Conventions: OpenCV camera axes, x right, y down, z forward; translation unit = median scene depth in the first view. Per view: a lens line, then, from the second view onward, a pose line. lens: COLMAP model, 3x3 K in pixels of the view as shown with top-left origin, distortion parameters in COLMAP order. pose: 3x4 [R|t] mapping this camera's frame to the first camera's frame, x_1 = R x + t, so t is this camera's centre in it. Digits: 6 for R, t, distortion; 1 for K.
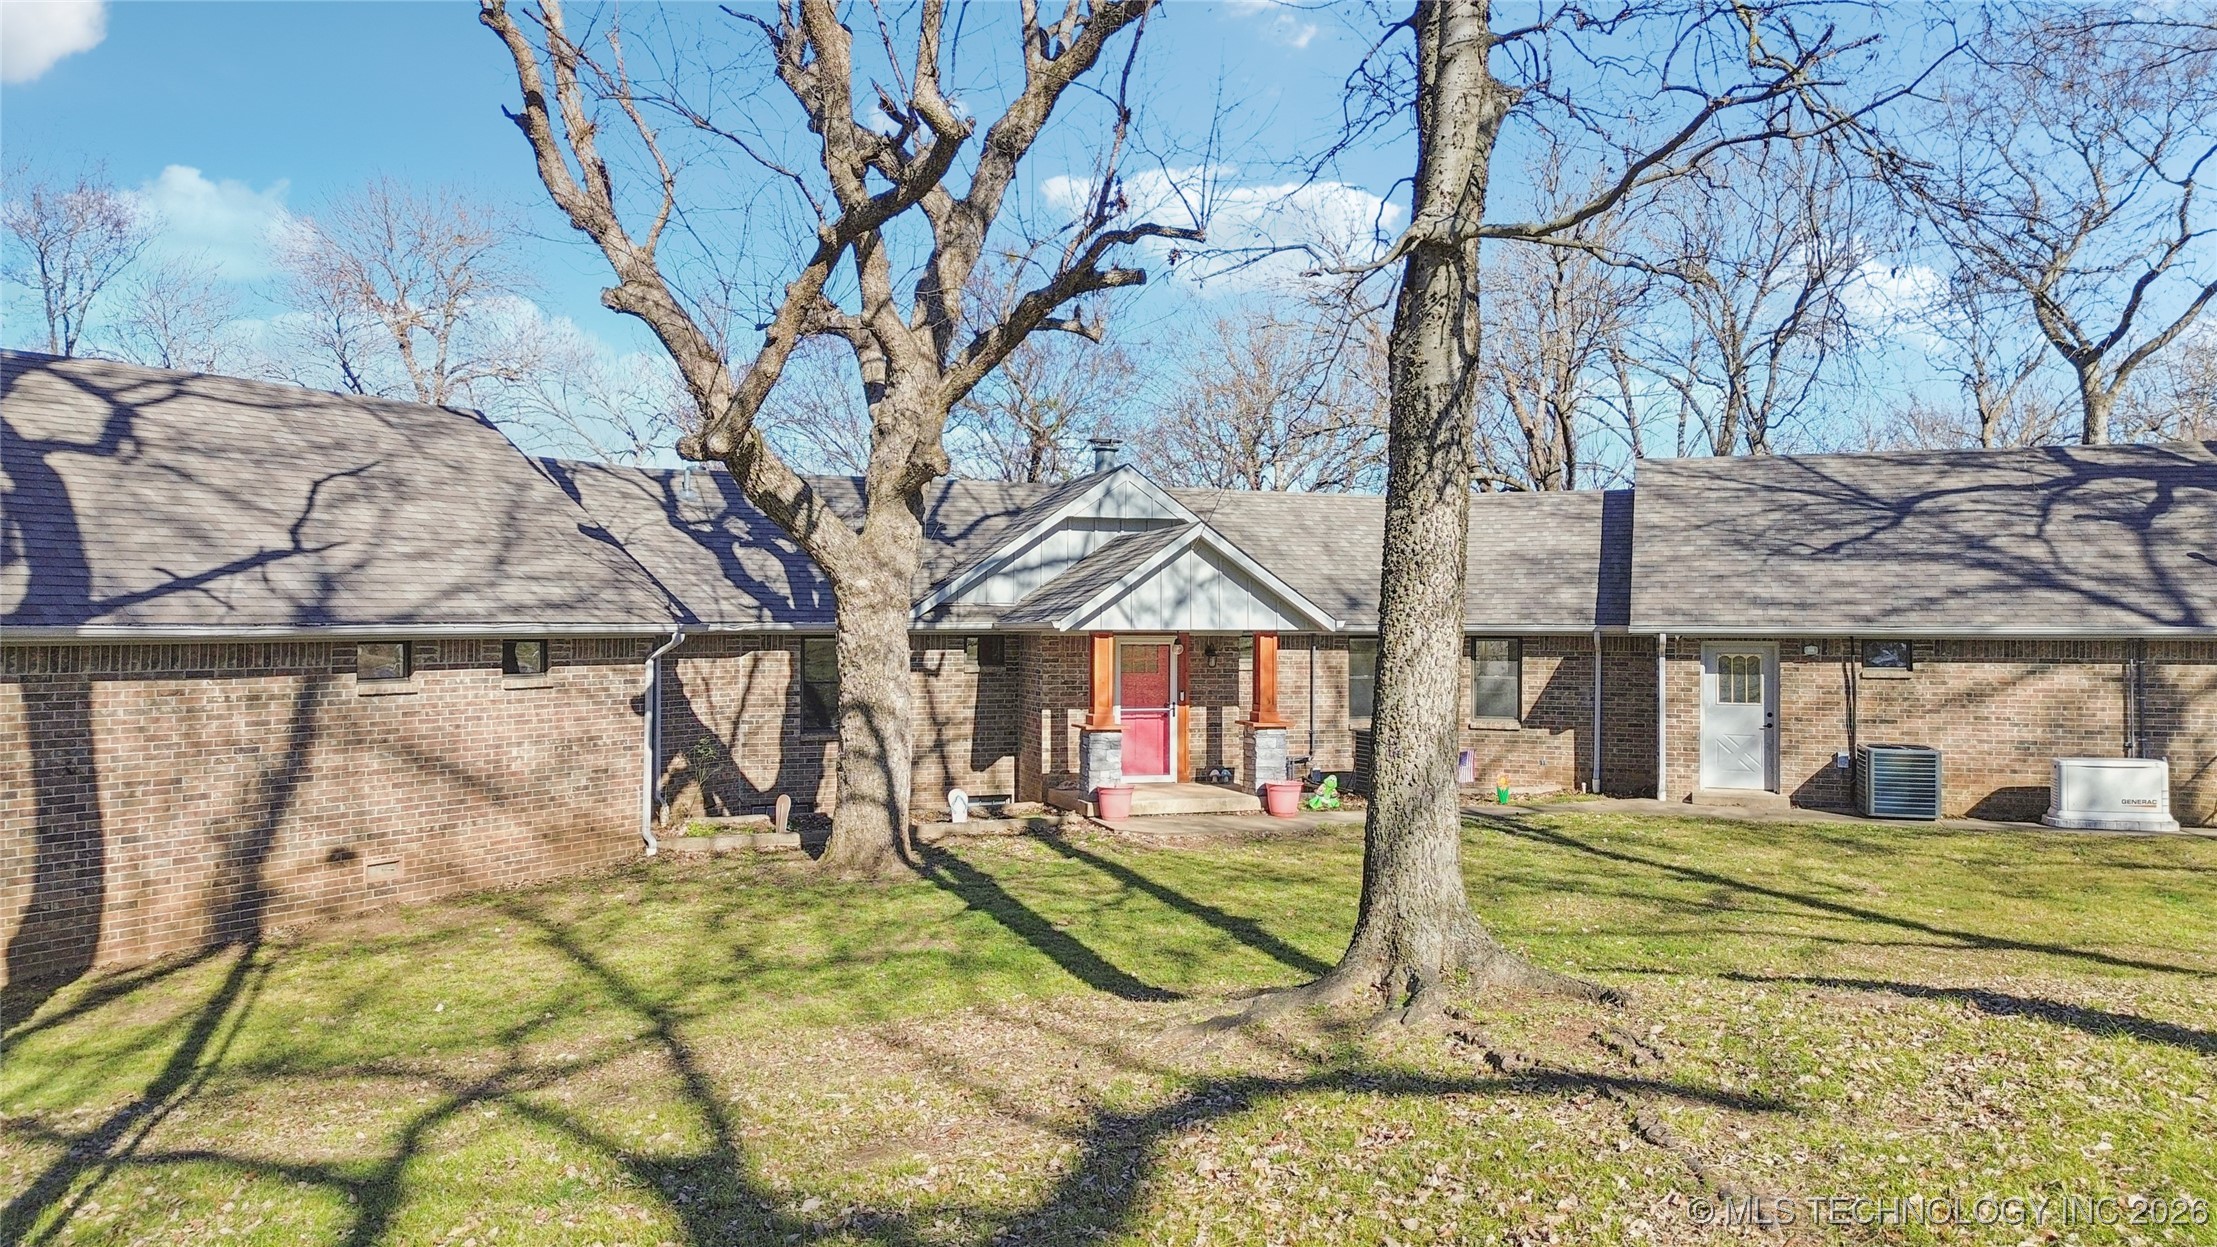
lens RADIAL K [[1563.3, 0, 1067.7], [0, 1563.3, 612.3], [0, 0, 1]] dist [0.030426, -0.005373]
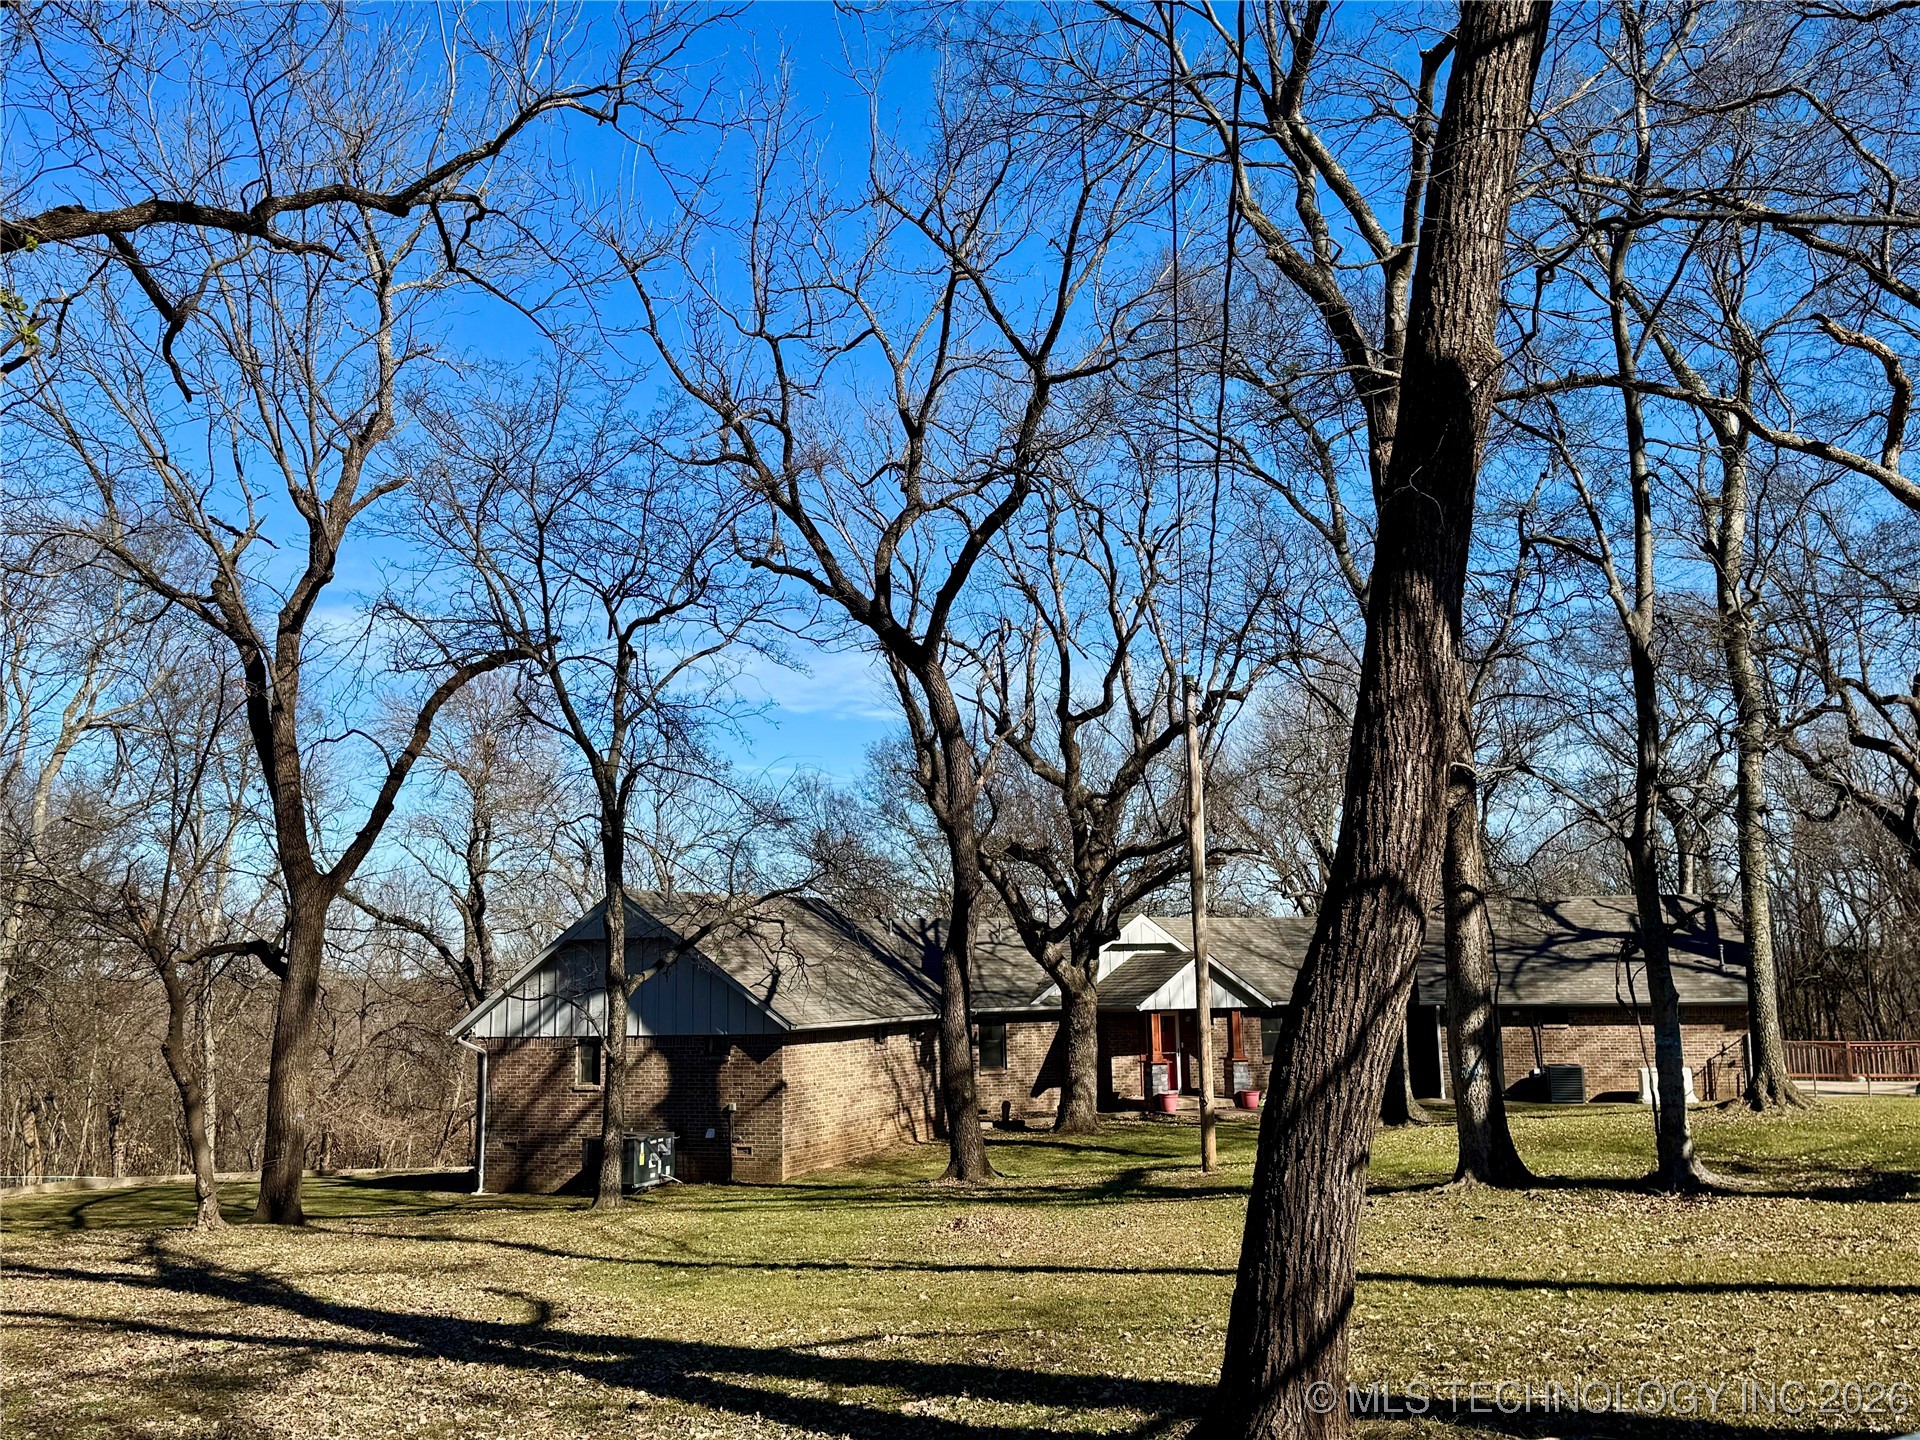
lens RADIAL K [[1803.4, 0, 959.9], [0, 1803.4, 718.8], [0, 0, 1]] dist [0.179871, -0.392108]
pose [[0.993003, -0.003583, 0.118031, -0.460521], [0.018740, 0.991654, -0.127558, -0.060870], [-0.116589, 0.128877, 0.984783, -1.165788]]
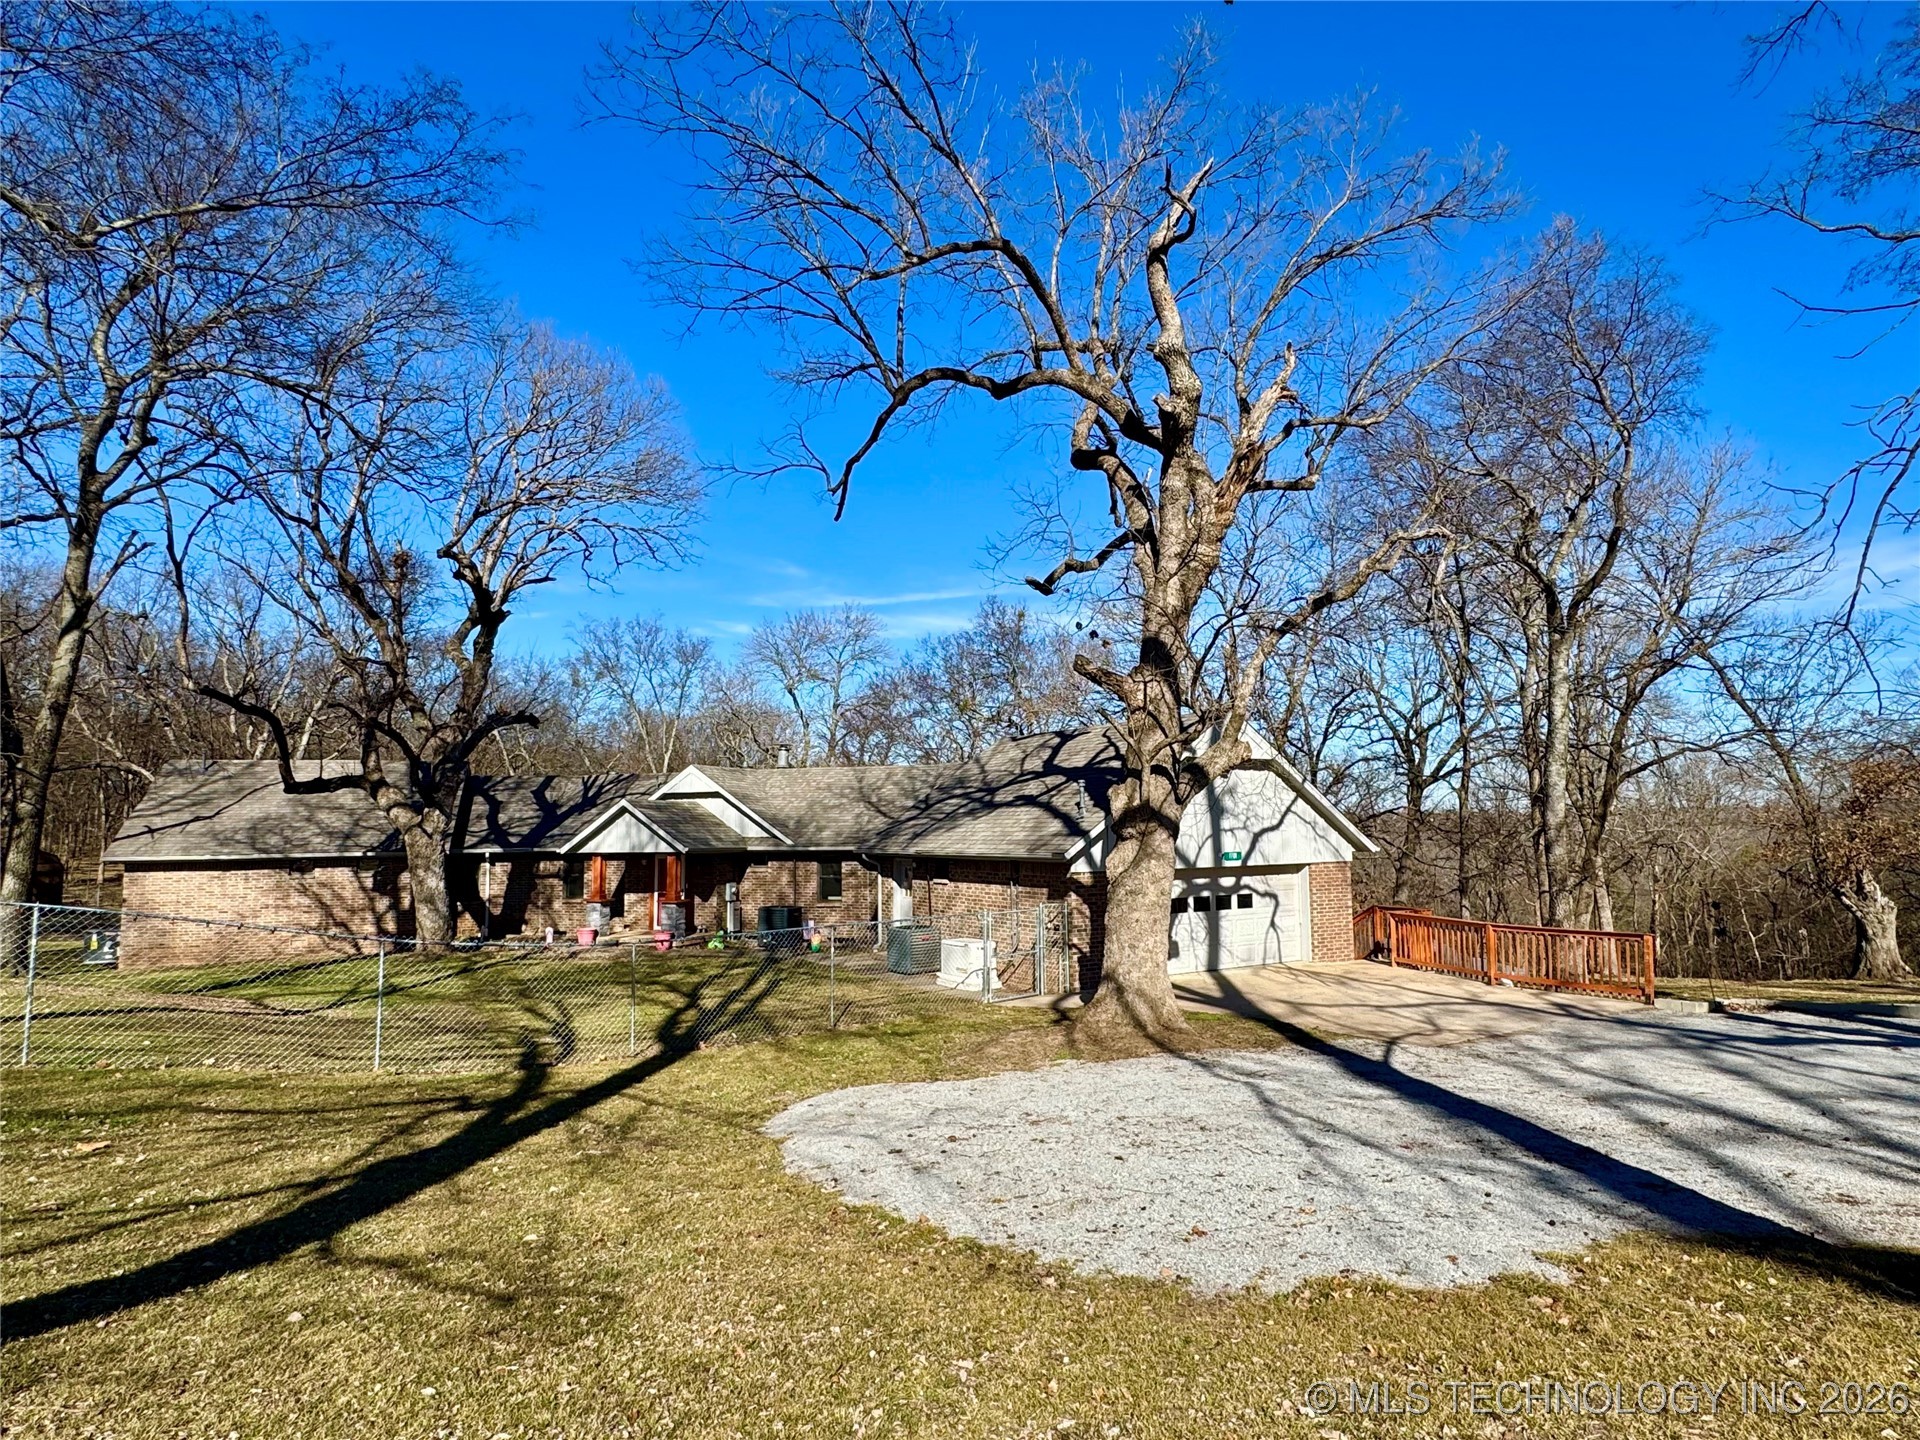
lens RADIAL K [[1079.4, 0, 967.1], [0, 1079.4, 719.5], [0, 0, 1]] dist [-0.004044, -0.000513]
pose [[0.784377, -0.071278, -0.616176, 1.264084], [0.019509, 0.995719, -0.090348, -0.024897], [0.619978, 0.058846, 0.782409, 0.166444]]
